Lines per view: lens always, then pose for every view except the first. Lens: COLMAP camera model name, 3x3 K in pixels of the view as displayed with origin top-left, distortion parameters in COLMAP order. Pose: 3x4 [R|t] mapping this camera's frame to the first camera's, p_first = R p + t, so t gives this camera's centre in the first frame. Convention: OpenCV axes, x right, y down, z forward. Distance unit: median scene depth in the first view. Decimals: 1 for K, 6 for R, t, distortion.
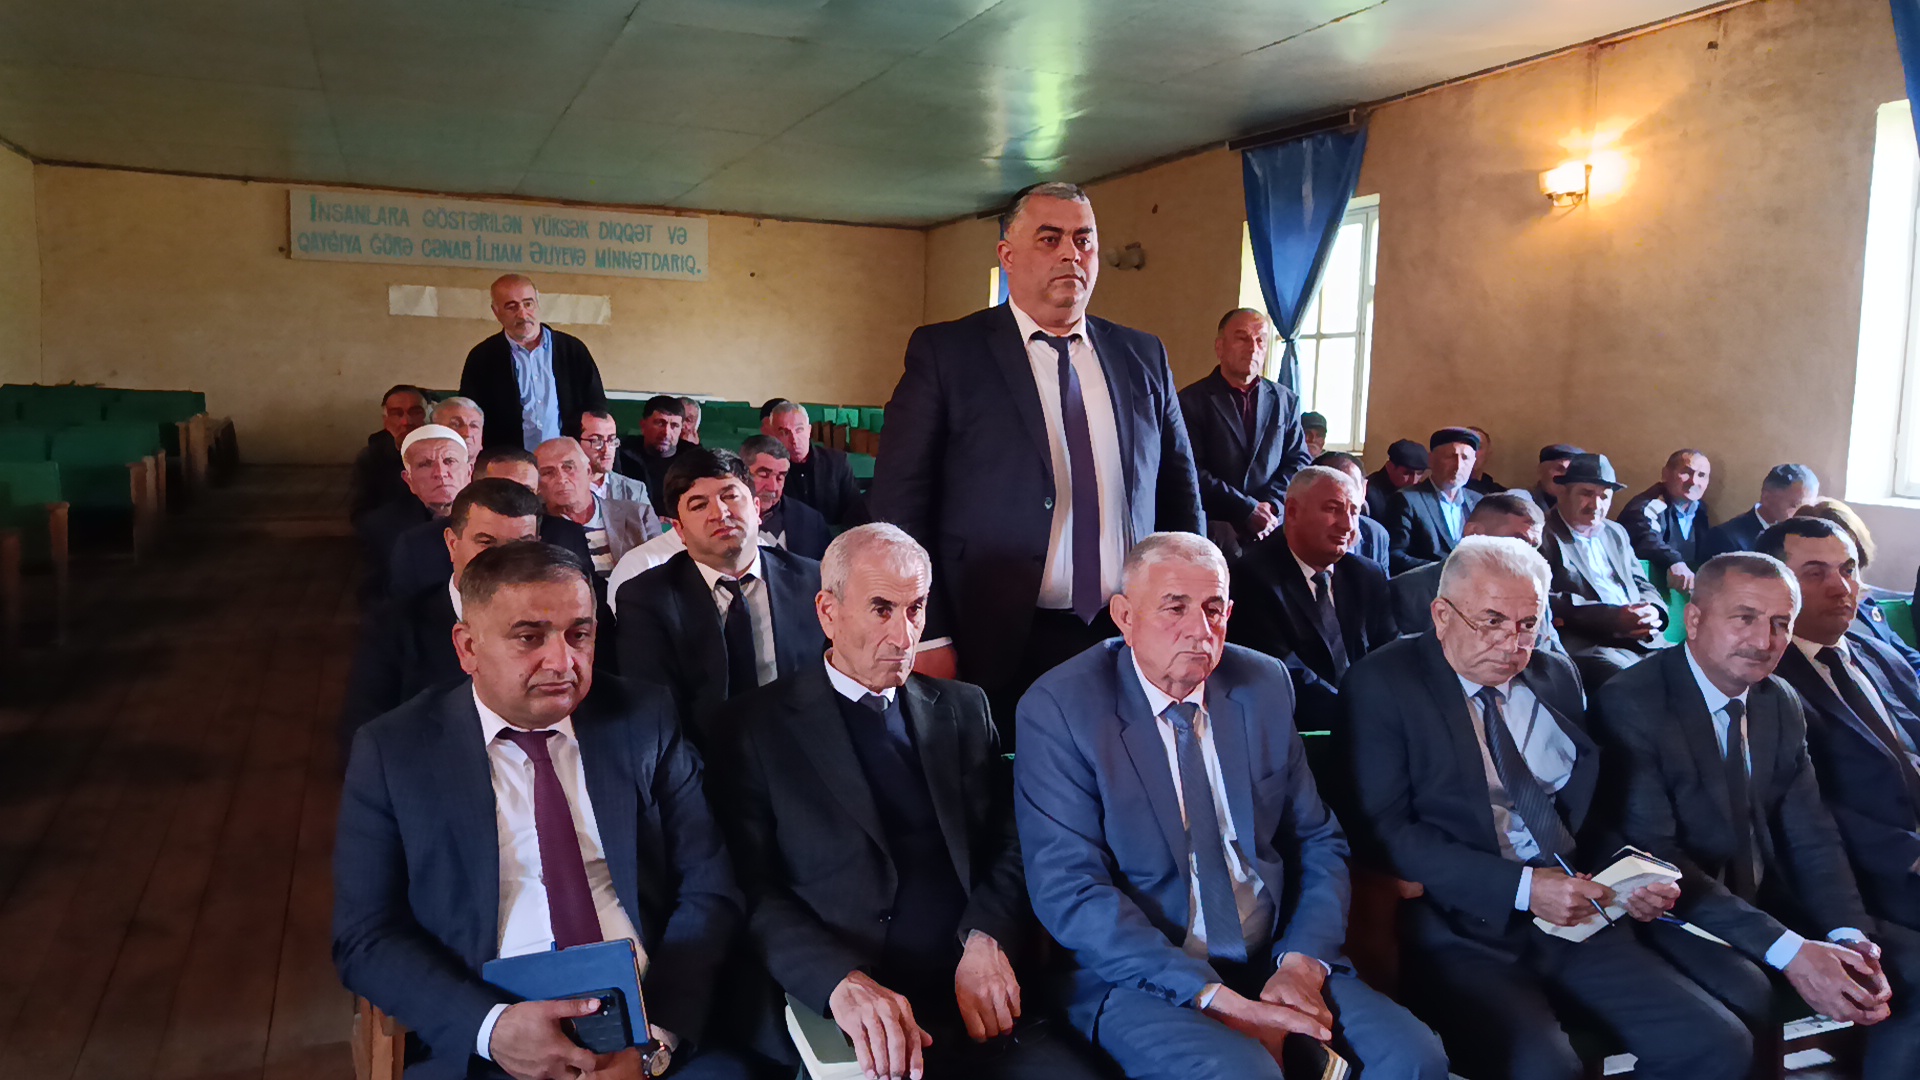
lens RADIAL K [[1392.2, 0, 932.8], [0, 1392.2, 537.1], [0, 0, 1]] dist [0.056257, -0.069488]
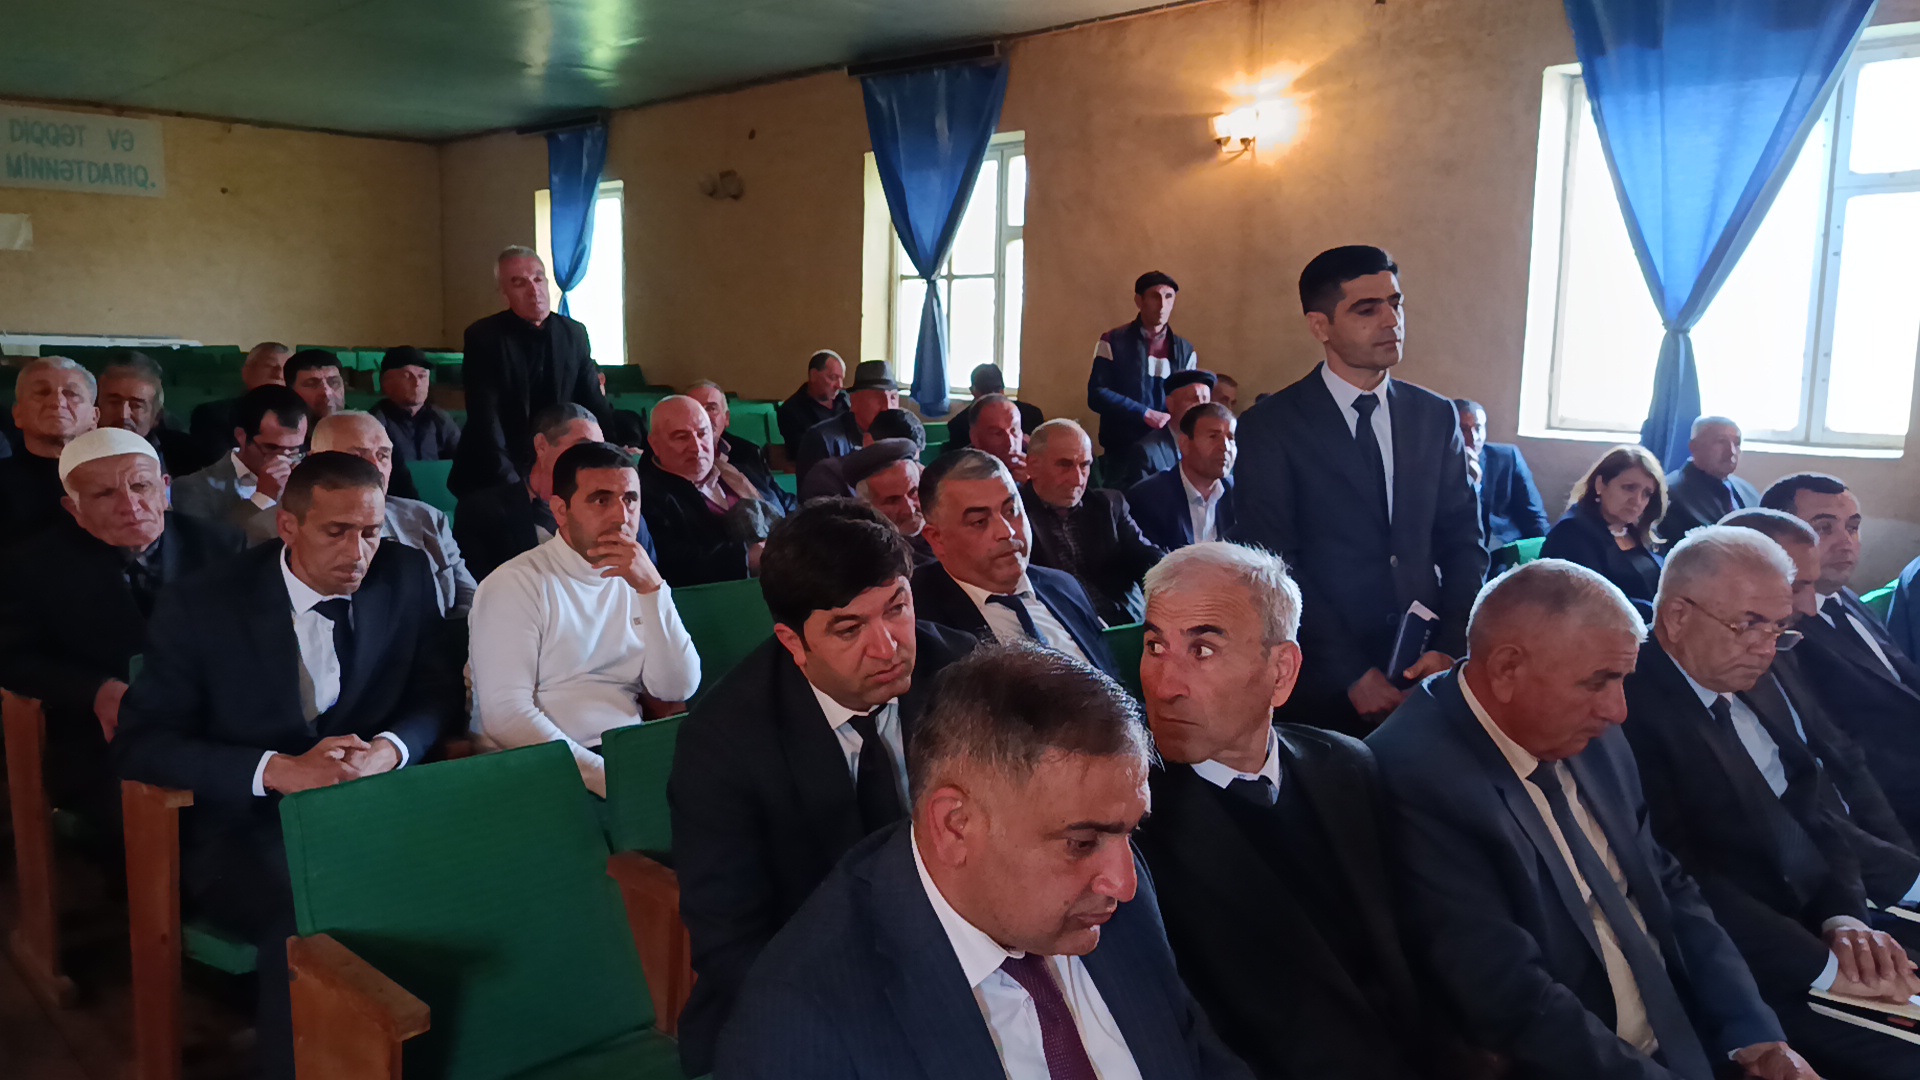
lens RADIAL K [[1392.2, 0, 932.8], [0, 1392.2, 537.1], [0, 0, 1]] dist [0.056257, -0.069488]
pose [[0.922638, -0.068344, 0.379564, -0.114528], [0.049170, 0.996987, 0.059995, -0.020137], [-0.382521, -0.036690, 0.923218, 0.096678]]
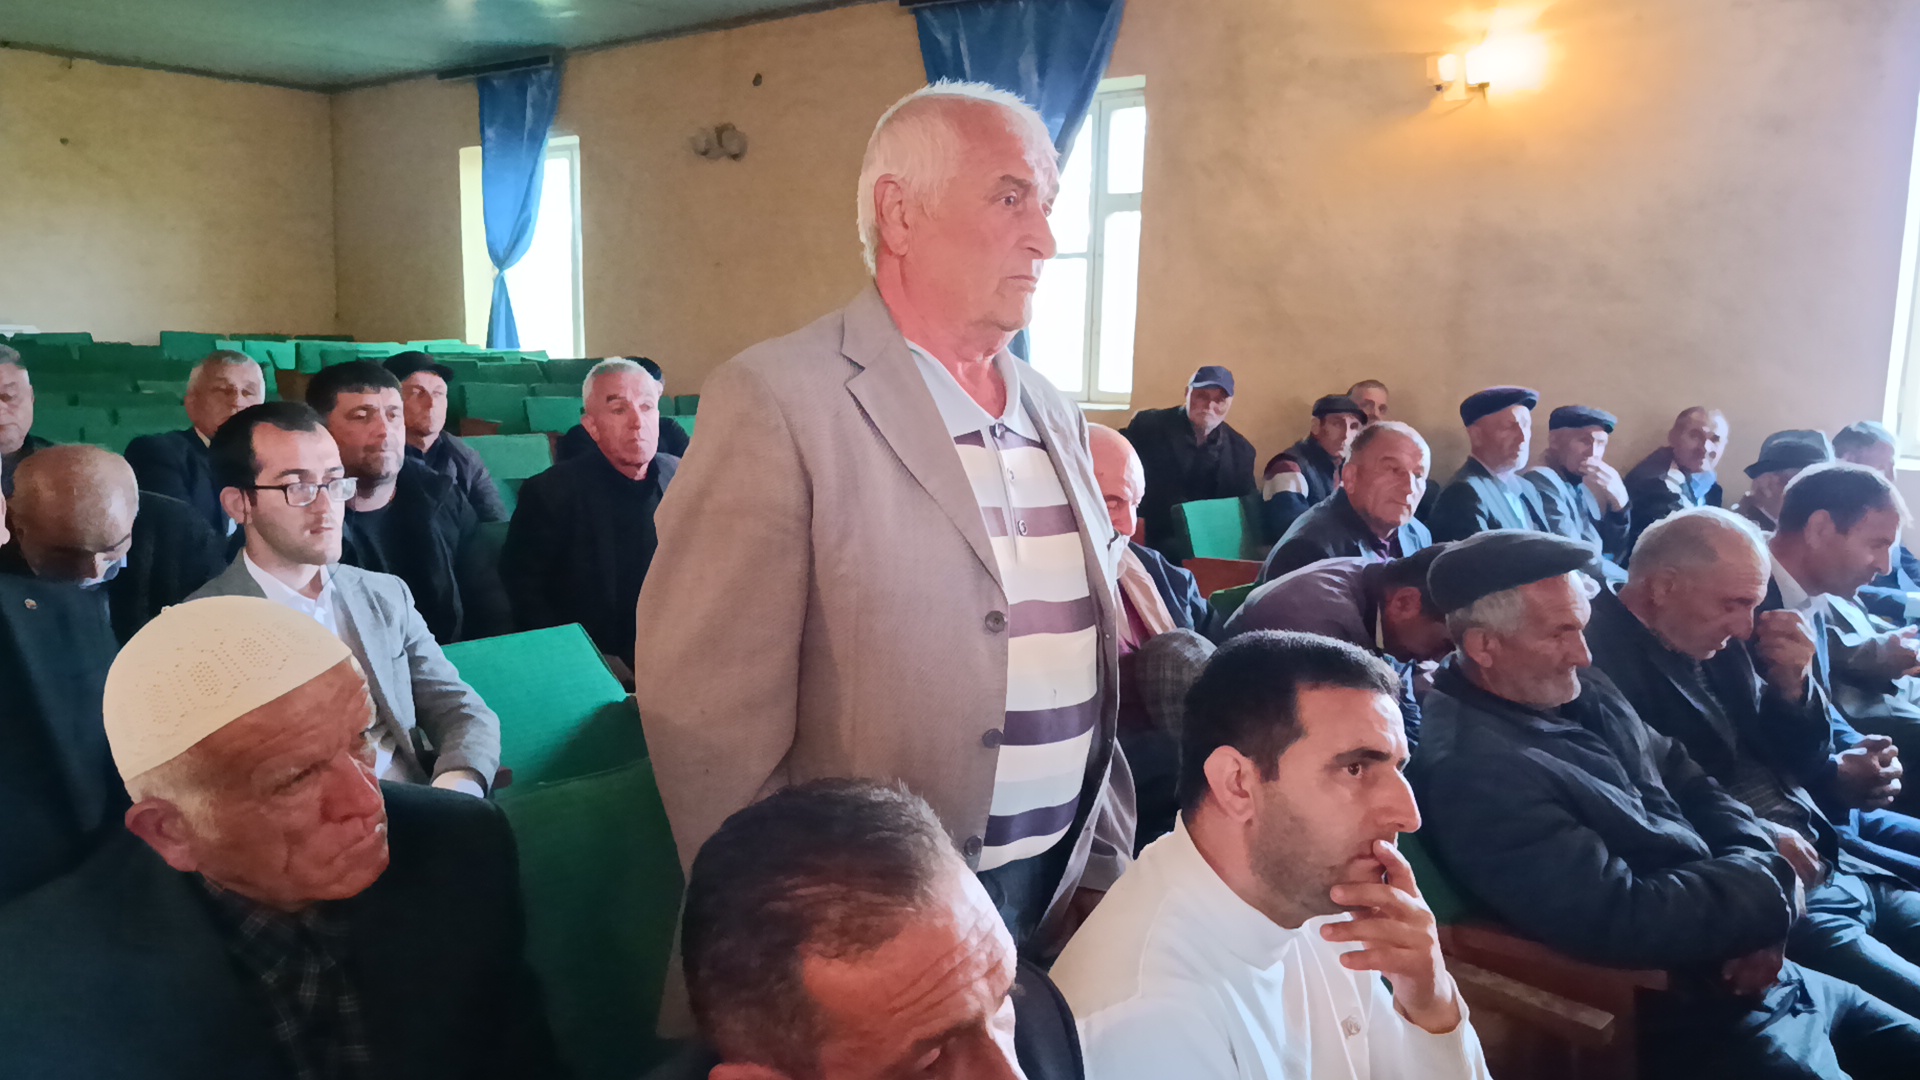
lens RADIAL K [[1392.2, 0, 932.8], [0, 1392.2, 537.1], [0, 0, 1]] dist [0.056257, -0.069488]
pose [[0.875897, -0.079632, 0.475882, -0.158872], [0.049192, 0.995886, 0.076106, -0.045238], [-0.479984, -0.043252, 0.876210, 0.309202]]
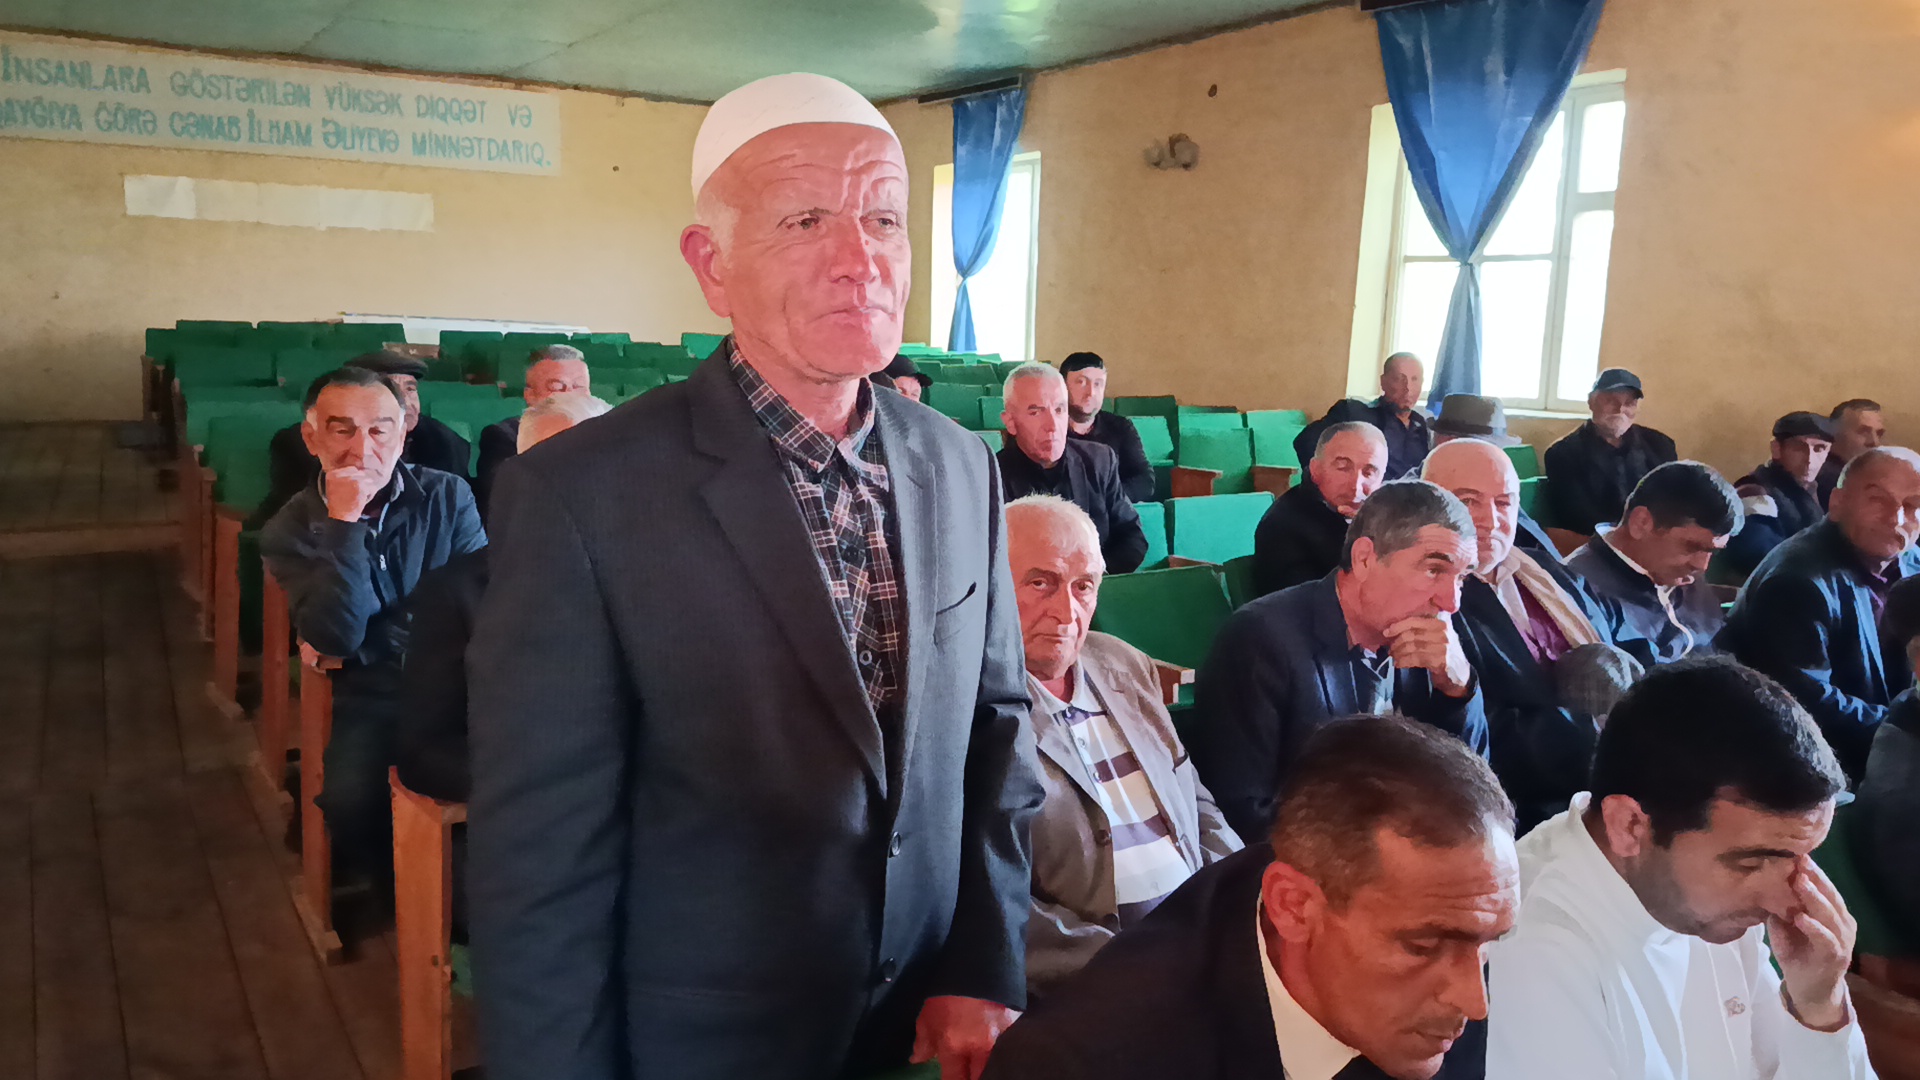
lens RADIAL K [[1392.2, 0, 932.8], [0, 1392.2, 537.1], [0, 0, 1]] dist [0.056257, -0.069488]
pose [[0.982347, -0.031331, 0.184428, -0.166773], [0.019437, 0.997634, 0.065947, -0.045397], [-0.186058, -0.061198, 0.980631, 0.276418]]
